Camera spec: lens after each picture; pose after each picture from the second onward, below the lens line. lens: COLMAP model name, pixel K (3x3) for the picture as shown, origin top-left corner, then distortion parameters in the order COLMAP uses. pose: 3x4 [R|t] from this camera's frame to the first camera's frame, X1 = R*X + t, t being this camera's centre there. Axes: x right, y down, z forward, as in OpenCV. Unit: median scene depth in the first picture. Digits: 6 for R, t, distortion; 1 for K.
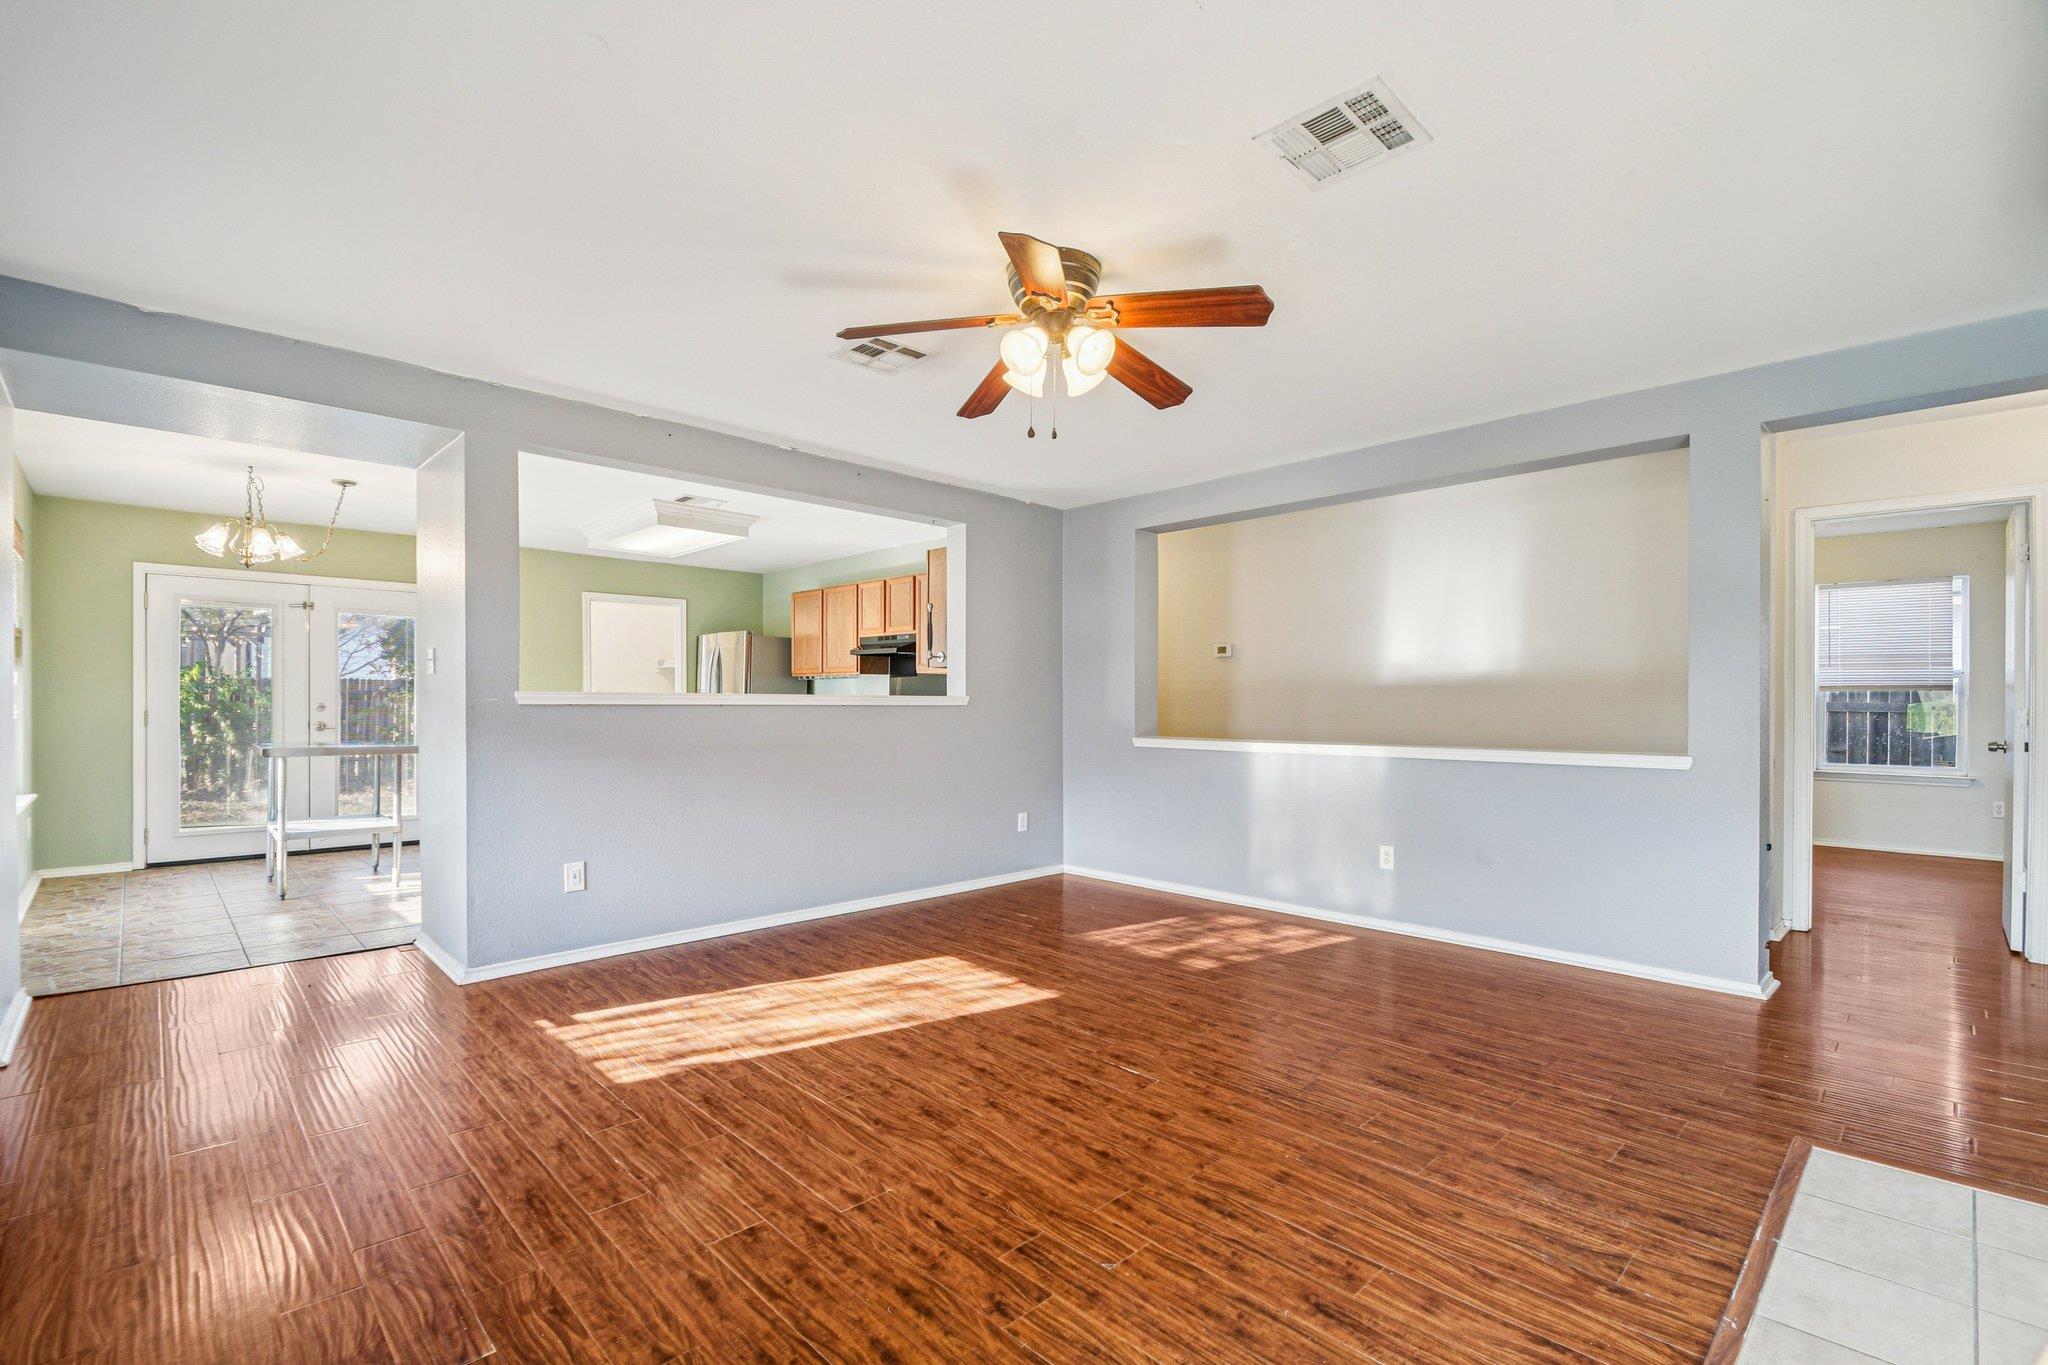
lens RADIAL K [[914.4, 0, 1011.2], [0, 914.4, 715.5], [0, 0, 1]] dist [0.003332, 0.000001]
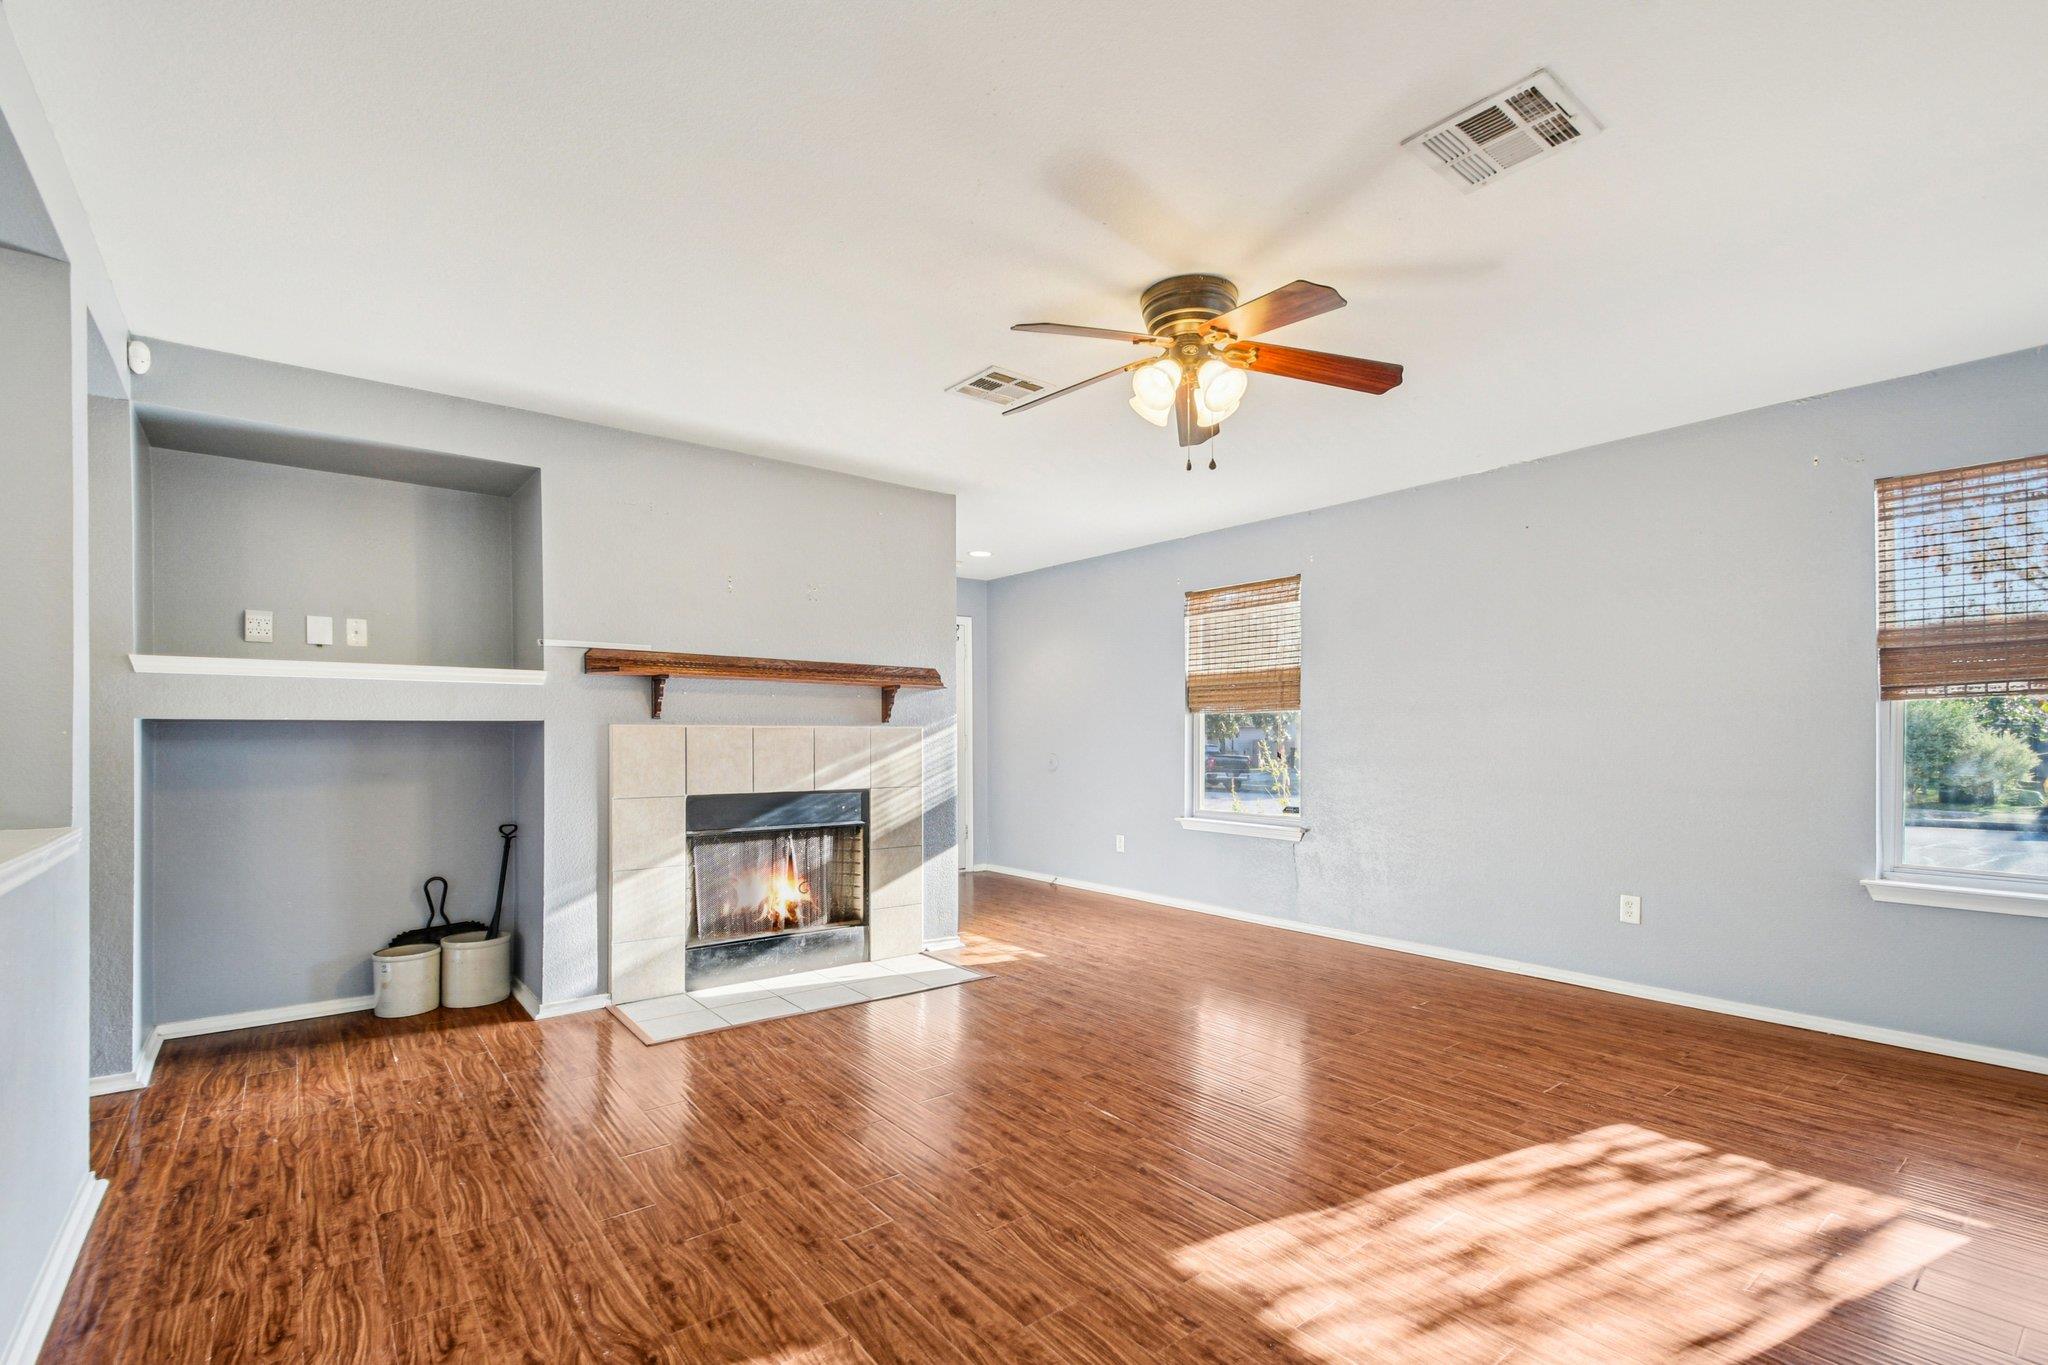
lens RADIAL K [[902.5, 0, 1026.3], [0, 902.5, 740.3], [0, 0, 1]] dist [0.016122, 0.000109]
pose [[-0.995589, -0.002197, 0.093801, 0.109174], [-0.001067, 0.999926, 0.012094, -0.016606], [-0.093821, 0.011940, -0.995518, 1.662134]]
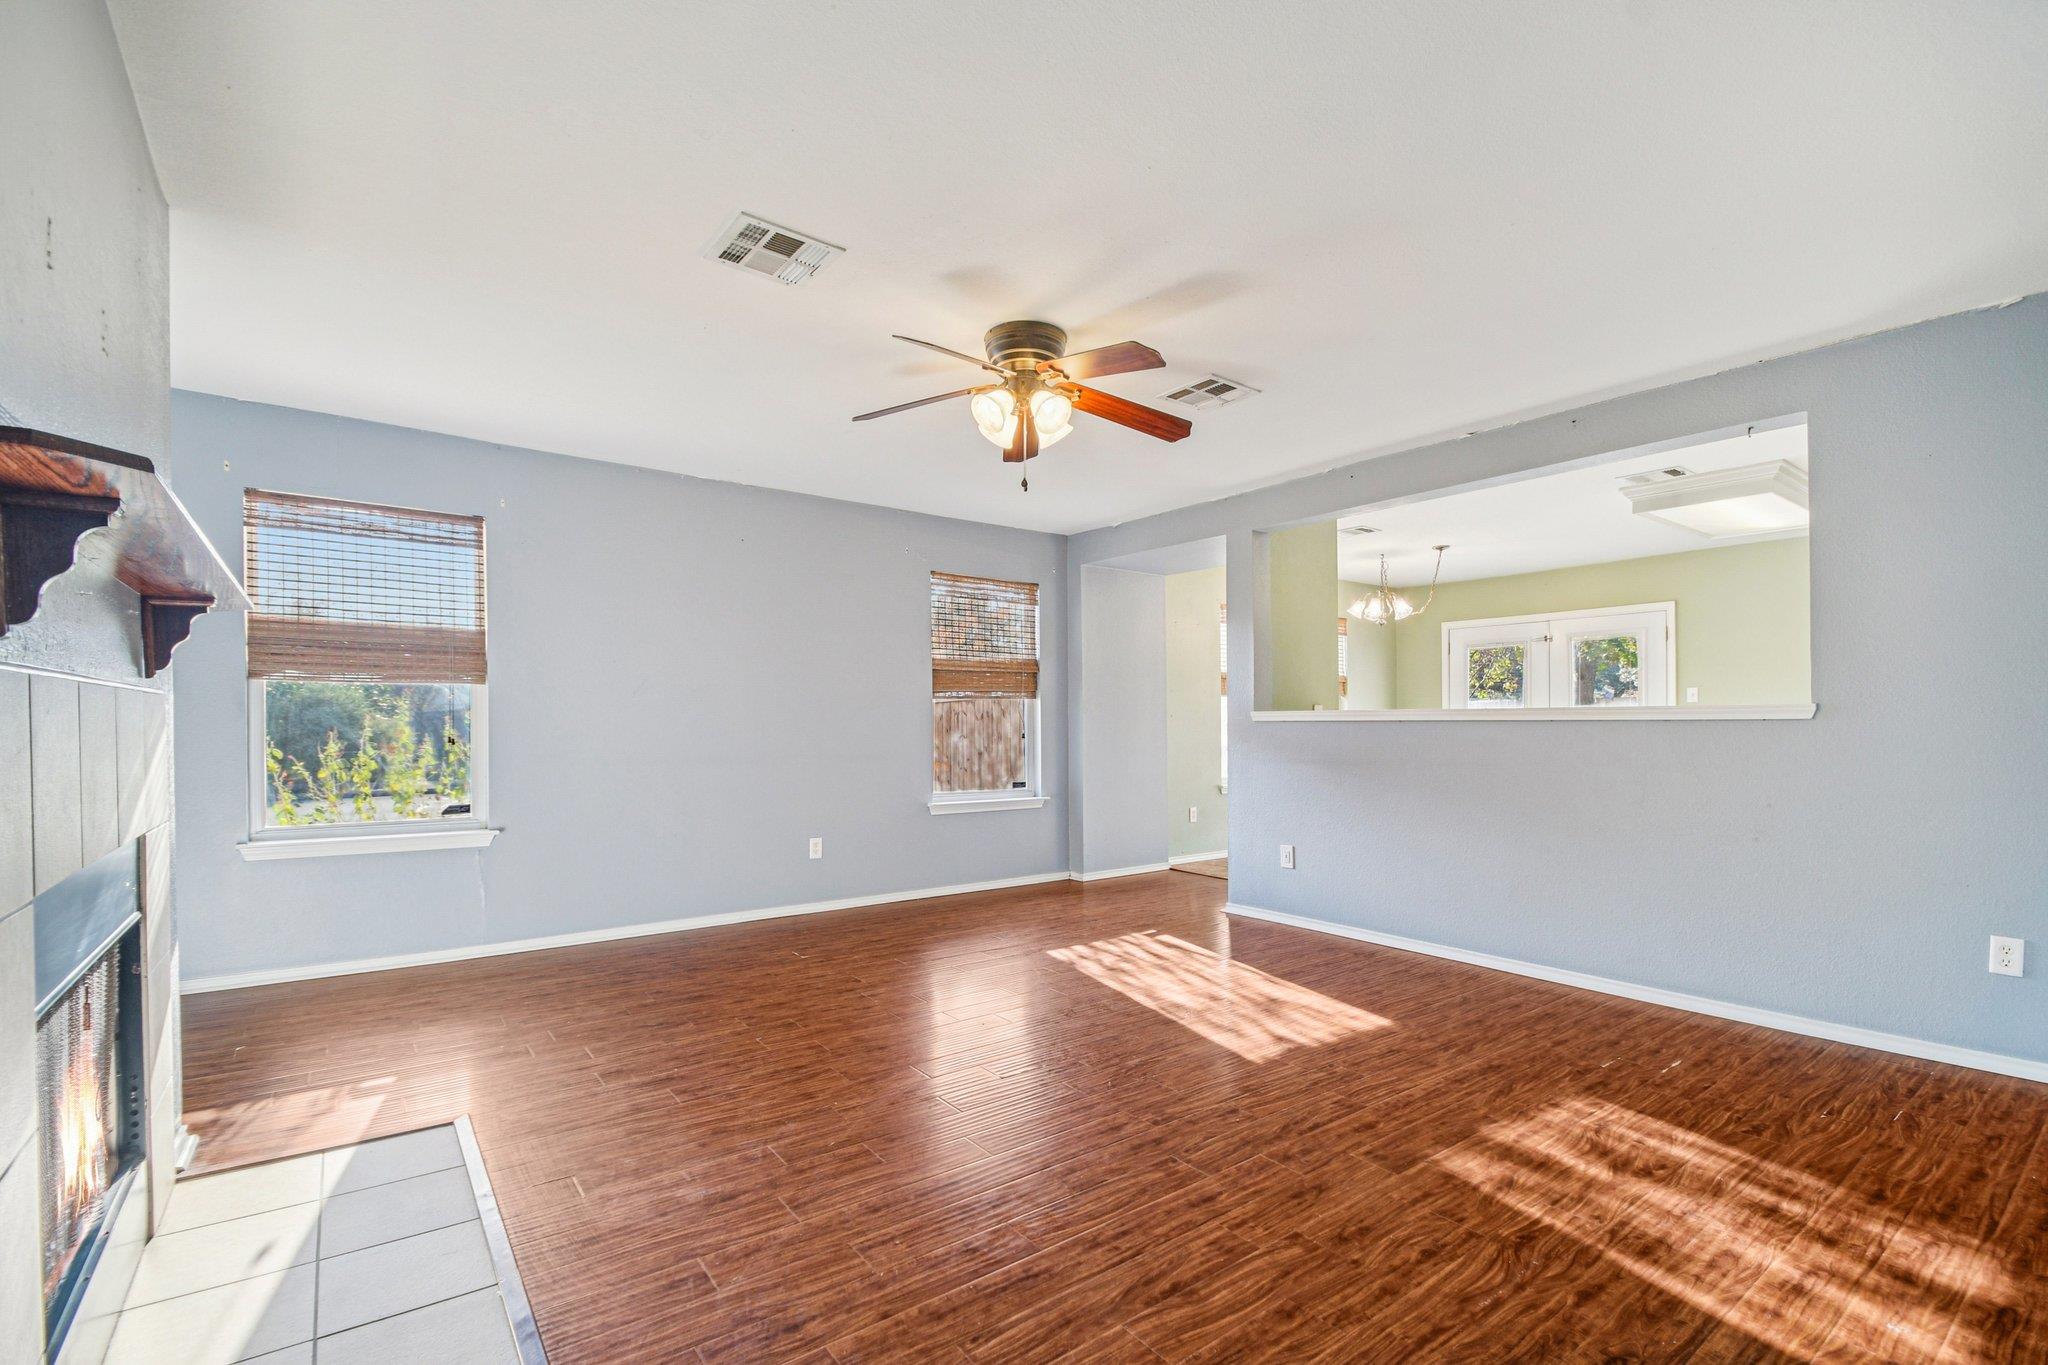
lens RADIAL K [[914.4, 0, 1011.2], [0, 914.4, 715.5], [0, 0, 1]] dist [0.003332, 0.000001]
pose [[-0.133668, -0.011040, -0.990965, 0.986056], [-0.011407, 0.999889, -0.009600, -0.002083], [0.990961, 0.010021, -0.133779, 0.946044]]
